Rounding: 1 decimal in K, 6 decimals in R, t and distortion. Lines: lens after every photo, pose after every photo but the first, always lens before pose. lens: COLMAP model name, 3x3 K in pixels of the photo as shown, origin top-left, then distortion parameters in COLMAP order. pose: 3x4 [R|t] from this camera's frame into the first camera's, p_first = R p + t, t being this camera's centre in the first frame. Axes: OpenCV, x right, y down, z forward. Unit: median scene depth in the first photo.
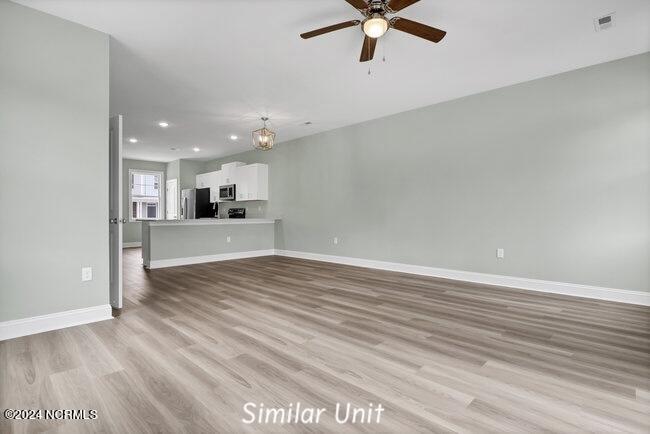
lens RADIAL K [[321.7, 0, 319.2], [0, 321.7, 214.7], [0, 0, 1]] dist [-0.015589, 0.000057]
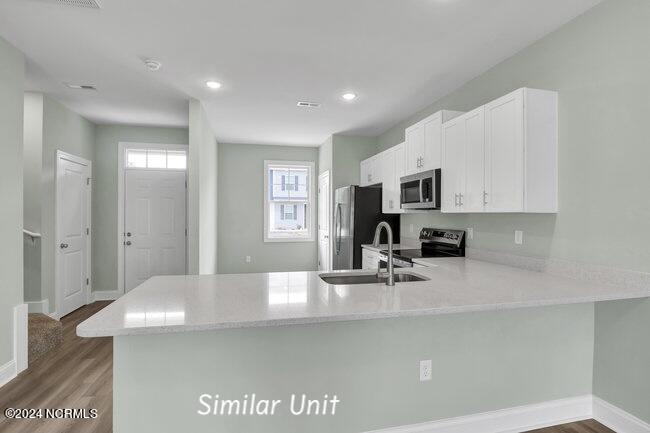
lens RADIAL K [[321.7, 0, 319.2], [0, 321.7, 214.2], [0, 0, 1]] dist [-0.015589, 0.000057]
pose [[0.840800, 0.003980, -0.541331, -0.173589], [-0.005533, 0.999984, -0.001241, -0.039034], [0.541318, 0.004038, 0.840809, 0.595751]]
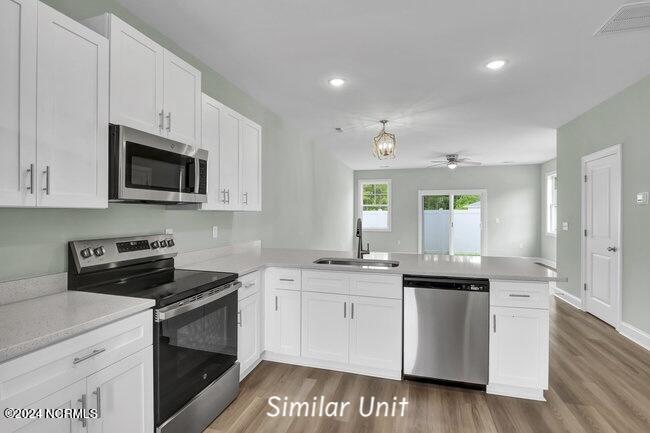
lens RADIAL K [[321.7, 0, 319.2], [0, 321.7, 214.2], [0, 0, 1]] dist [-0.015589, 0.000057]
pose [[-0.471269, -0.001001, 0.881989, -0.548561], [-0.003681, 0.999993, -0.000832, -0.038353], [-0.881982, -0.003638, -0.471270, 1.023633]]
